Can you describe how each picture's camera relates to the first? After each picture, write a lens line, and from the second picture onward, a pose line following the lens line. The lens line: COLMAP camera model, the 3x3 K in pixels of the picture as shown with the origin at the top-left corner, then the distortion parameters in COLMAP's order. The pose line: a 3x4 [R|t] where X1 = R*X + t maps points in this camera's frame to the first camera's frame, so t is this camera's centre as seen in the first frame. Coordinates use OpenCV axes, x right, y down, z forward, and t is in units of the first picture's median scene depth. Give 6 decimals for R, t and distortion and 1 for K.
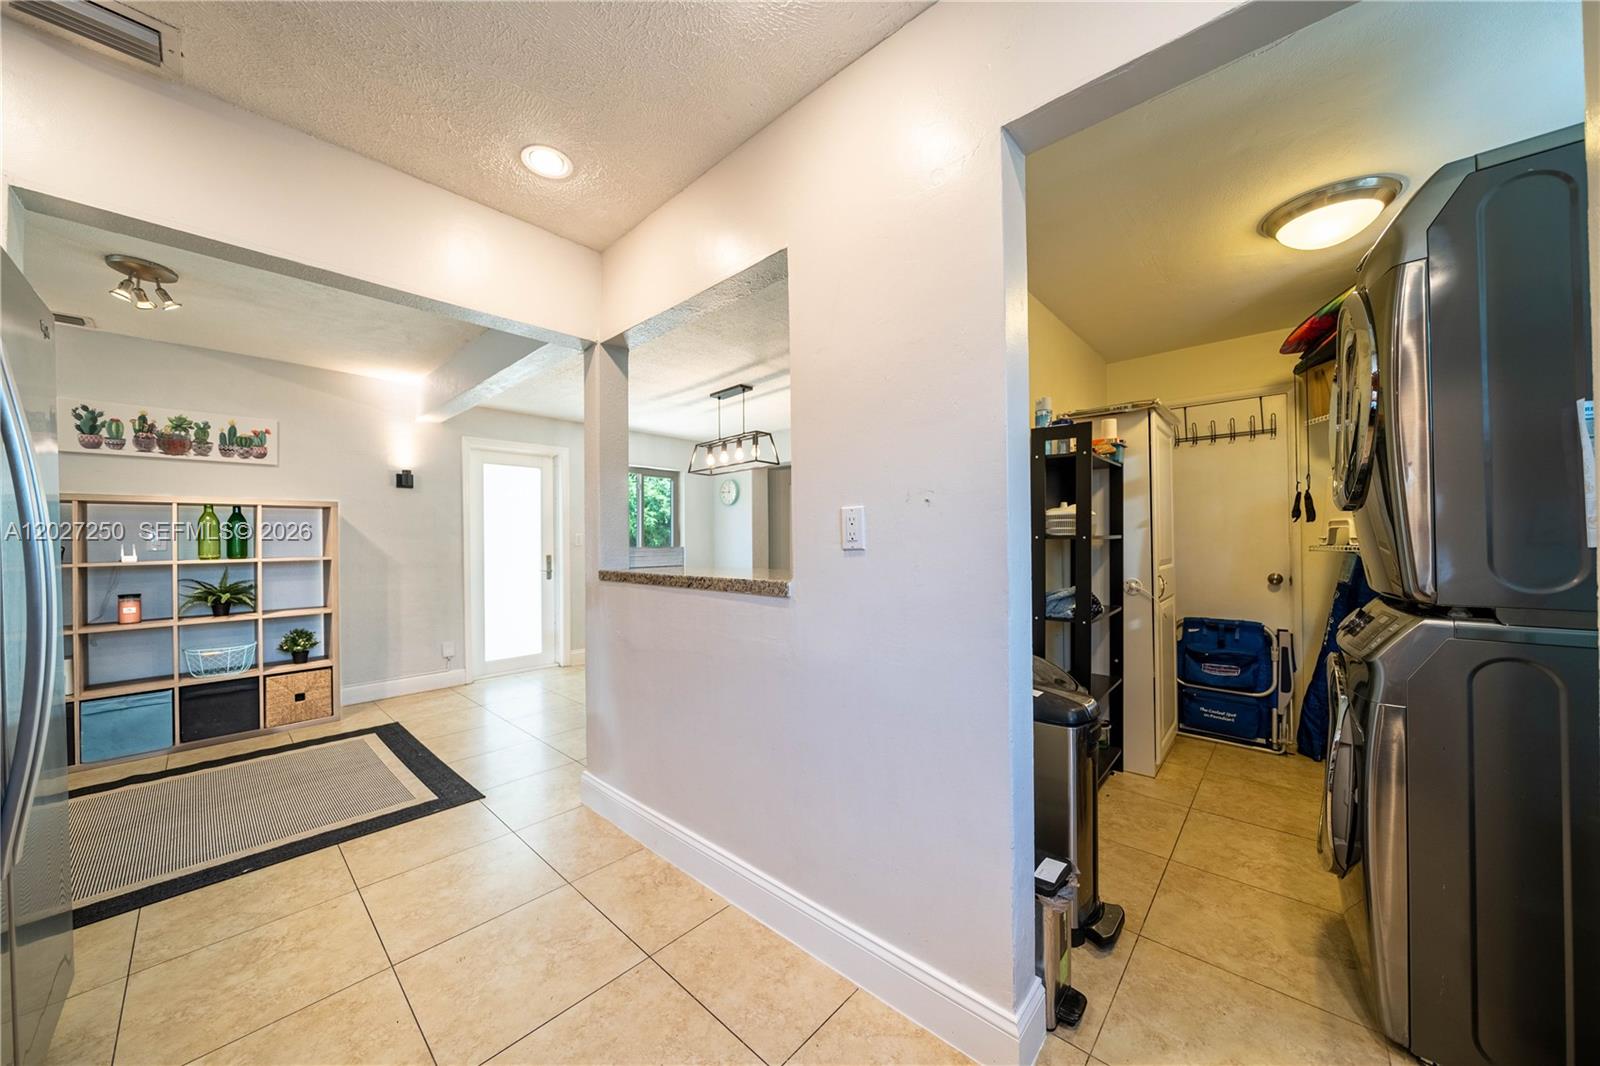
lens RADIAL K [[552.1, 0, 800.0], [0, 552.1, 533.0], [0, 0, 1]] dist [-0.007187, -0.000103]
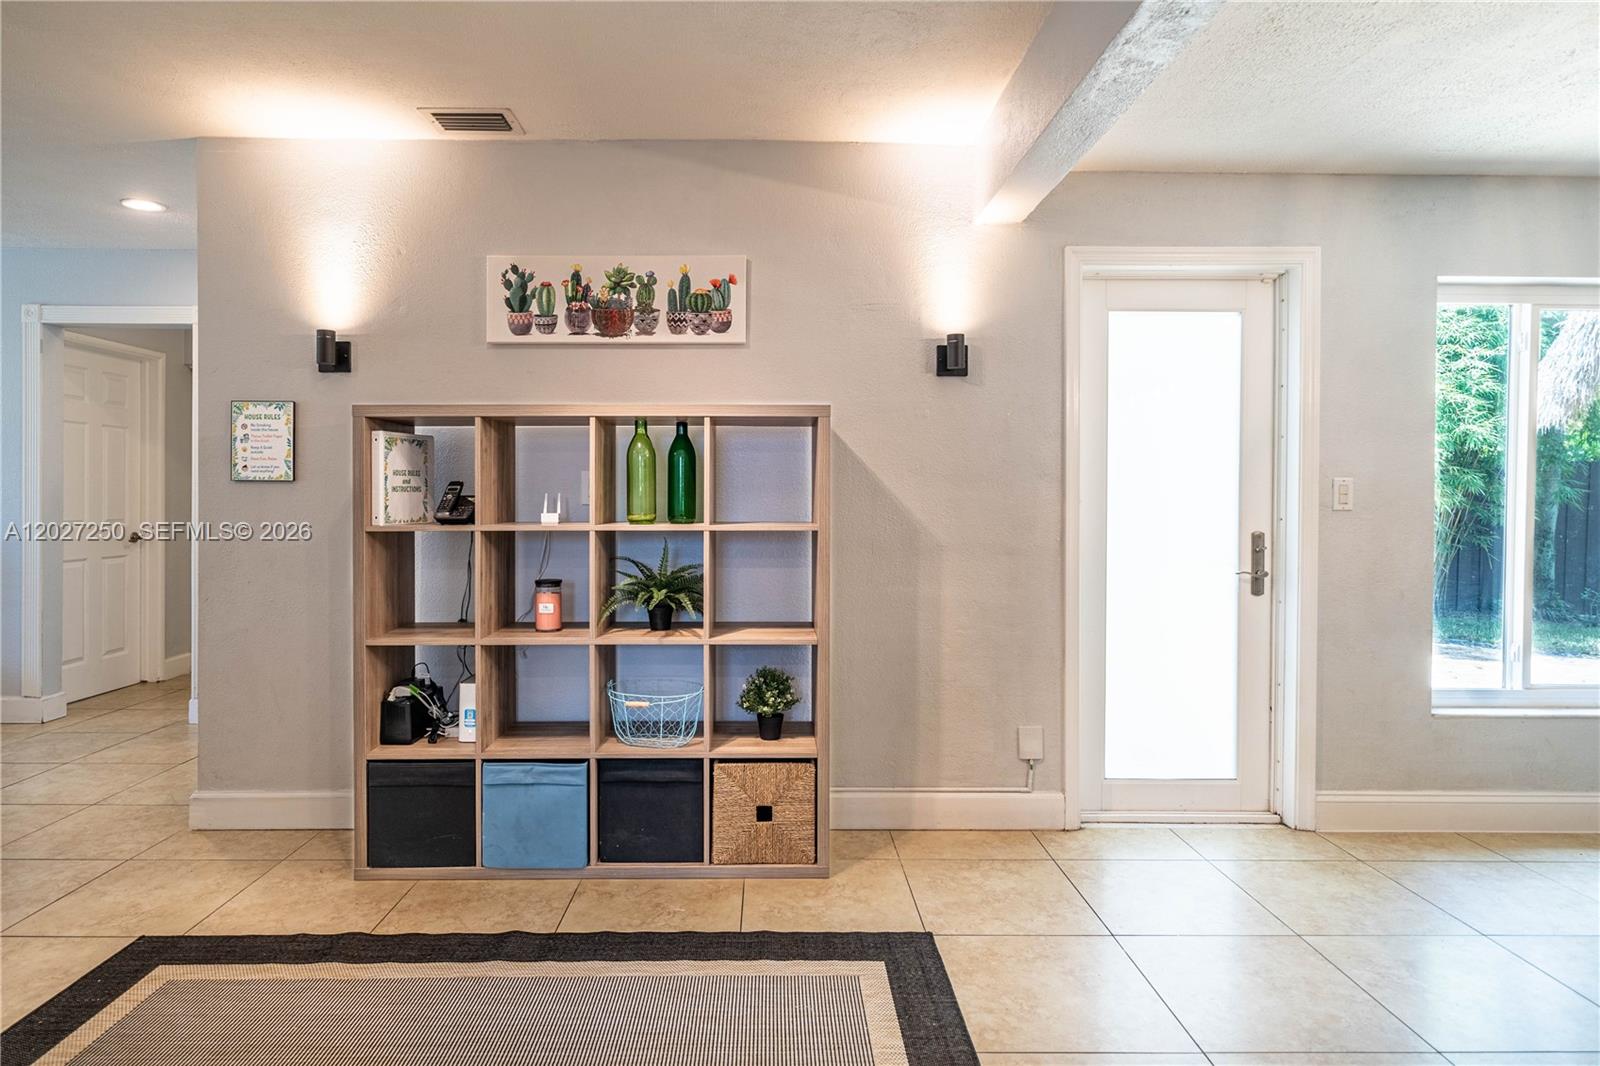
lens RADIAL K [[823.4, 0, 795.1], [0, 823.4, 516.6], [0, 0, 1]] dist [-0.000546, -0.000057]
pose [[0.683240, 0.028956, -0.729619, -0.377278], [-0.003107, 0.999320, 0.036751, 0.011704], [0.730187, -0.022843, 0.682865, 0.538041]]
